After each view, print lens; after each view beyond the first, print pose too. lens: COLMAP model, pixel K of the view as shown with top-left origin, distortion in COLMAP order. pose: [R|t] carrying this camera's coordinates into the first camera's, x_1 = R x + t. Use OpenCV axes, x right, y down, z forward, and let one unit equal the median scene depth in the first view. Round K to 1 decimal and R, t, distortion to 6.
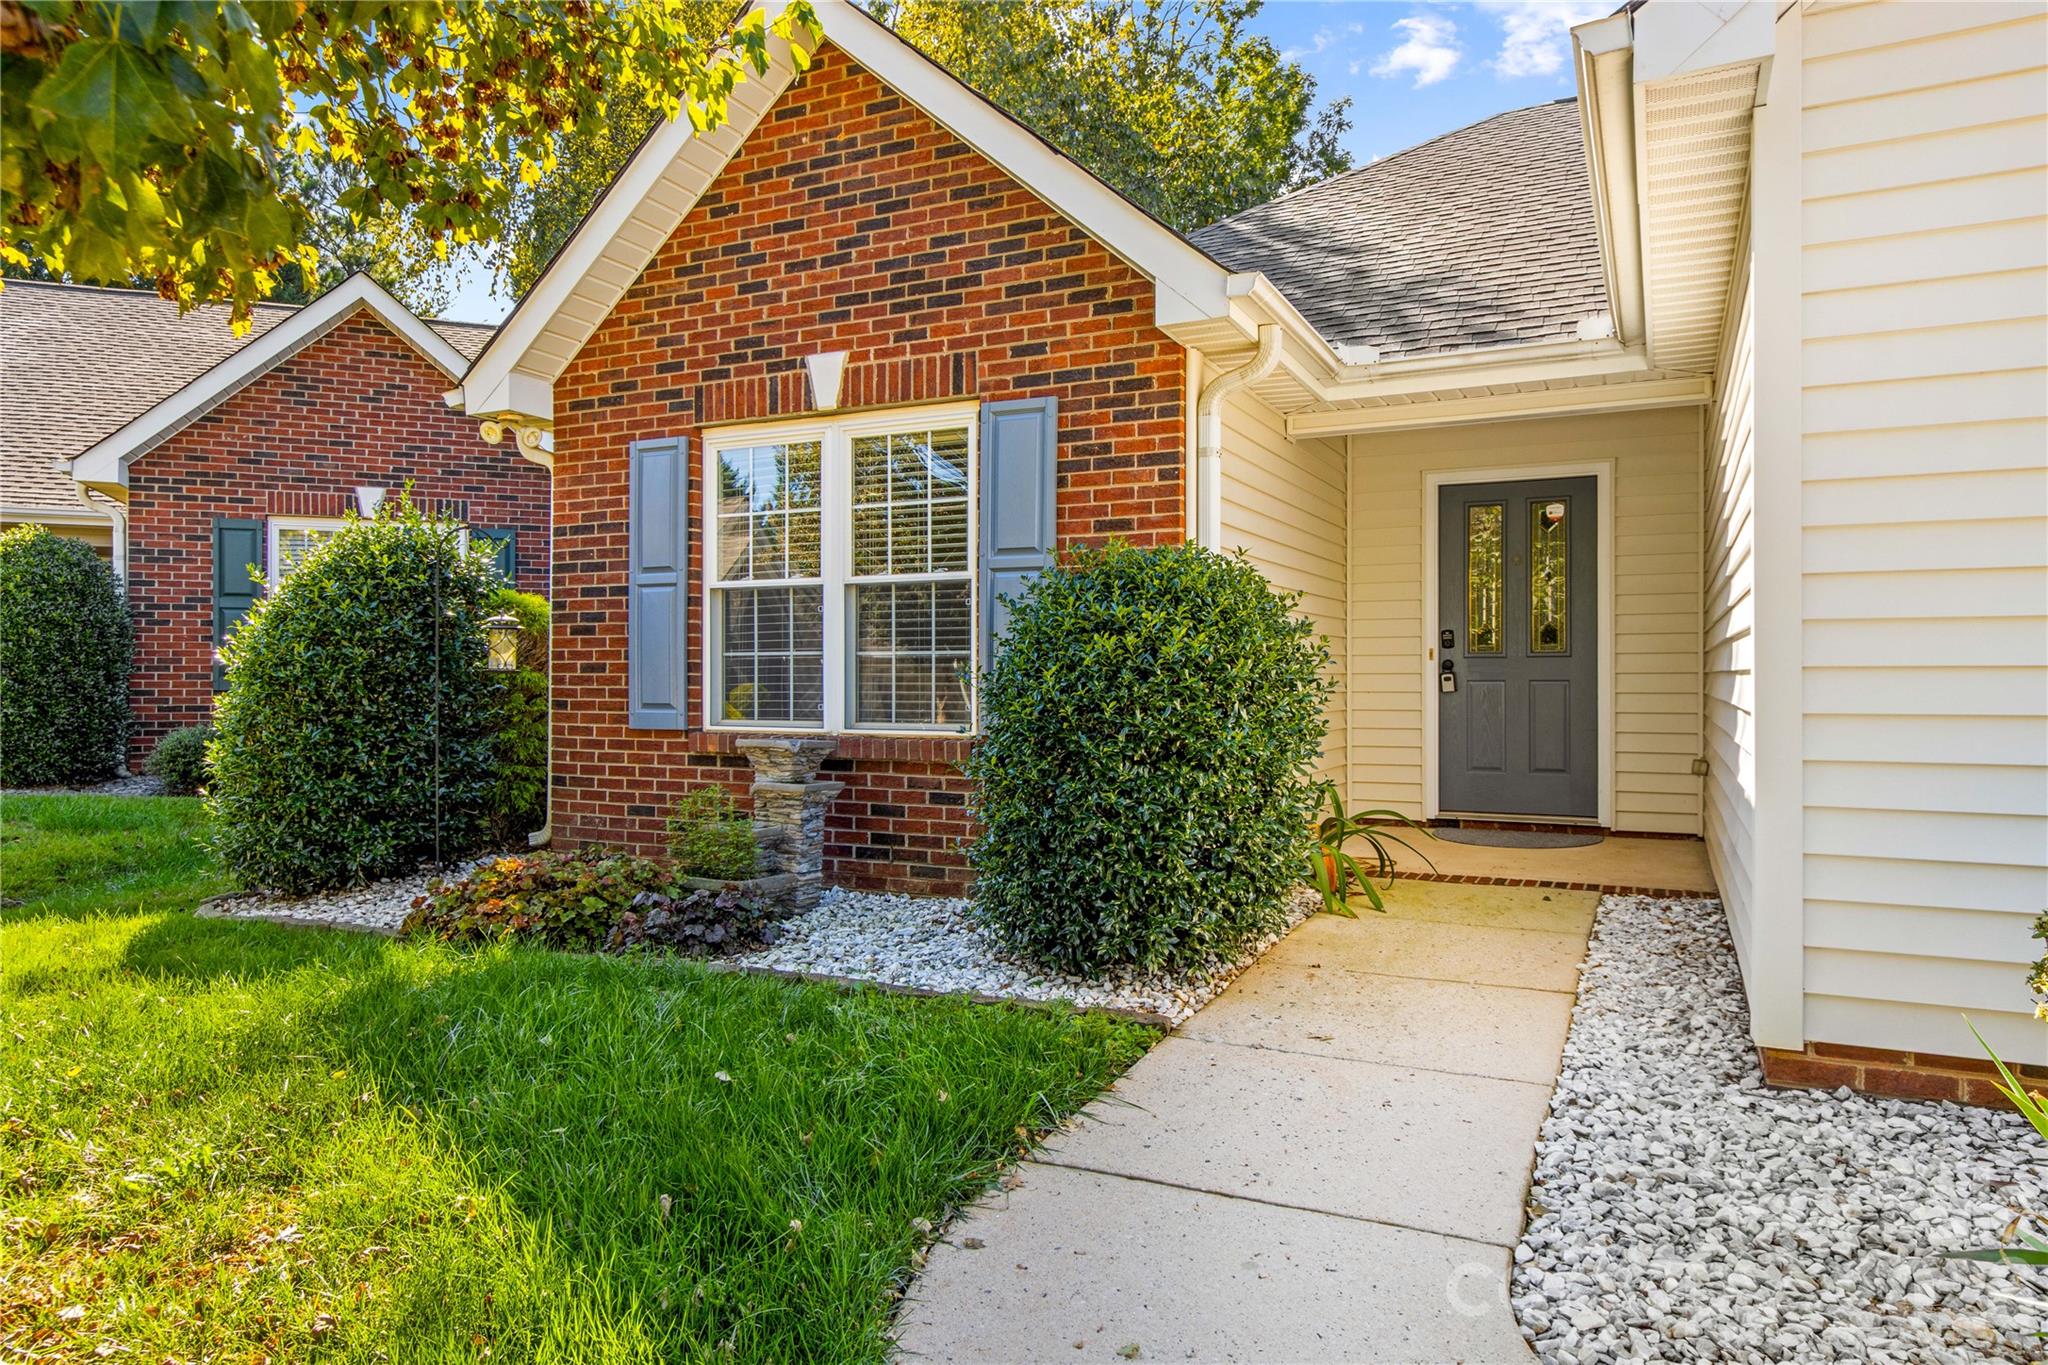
lens RADIAL K [[1290.5, 0, 1020.3], [0, 1290.5, 676.8], [0, 0, 1]] dist [-0.006144, 0.000100]
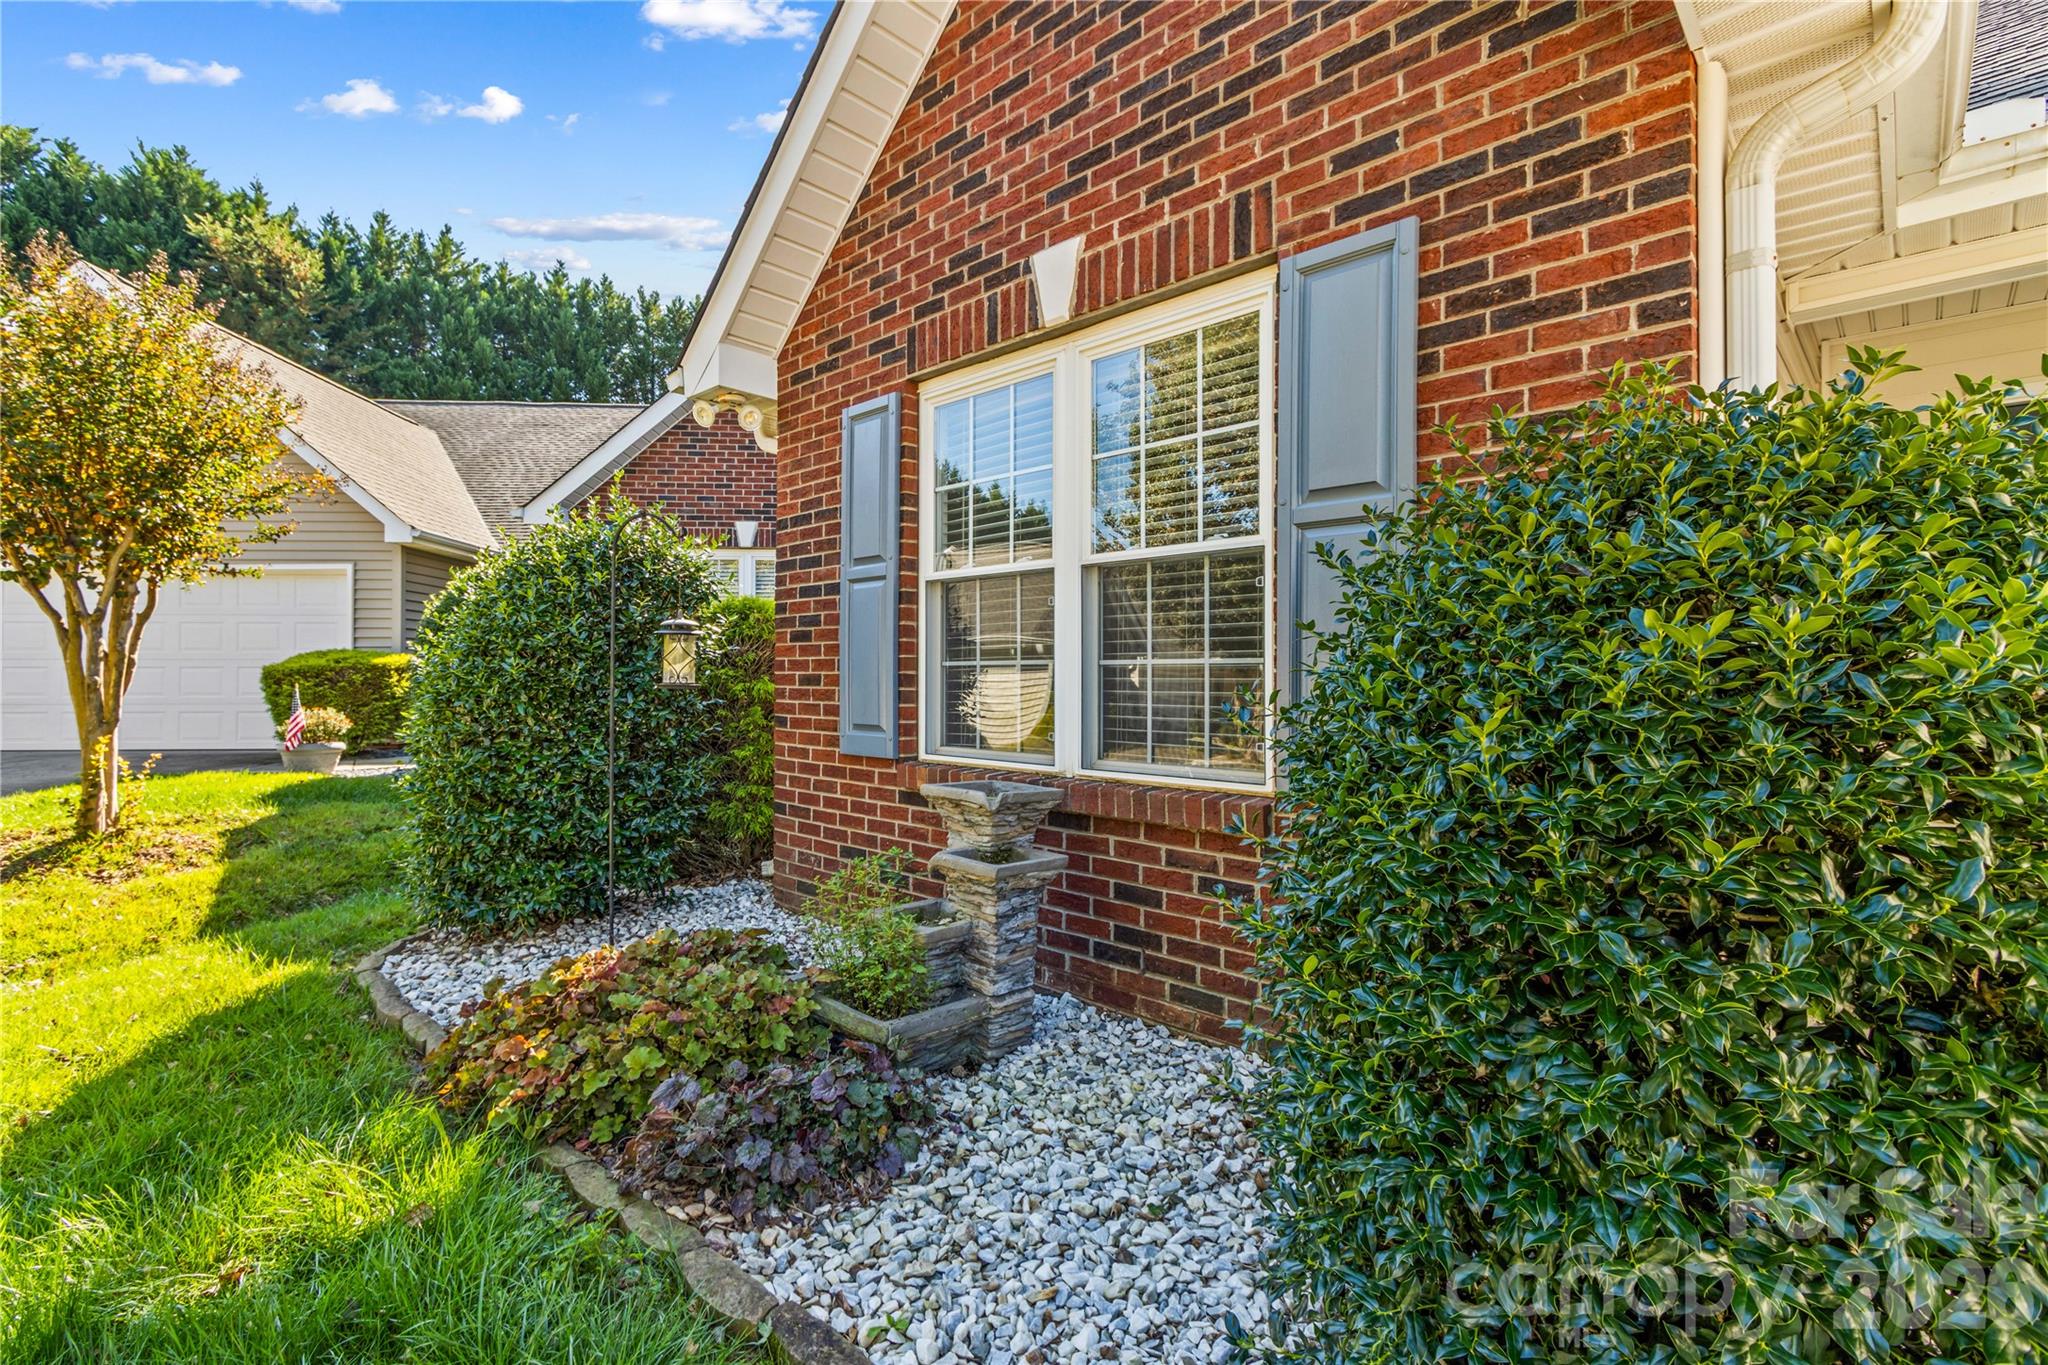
lens RADIAL K [[949.2, 0, 996.3], [0, 949.2, 668.8], [0, 0, 1]] dist [0.006627, 0.000986]
pose [[0.947426, -0.002018, -0.319968, -0.013104], [-0.000180, 0.999977, -0.006841, -0.011352], [0.319974, 0.006539, 0.947404, 0.498562]]
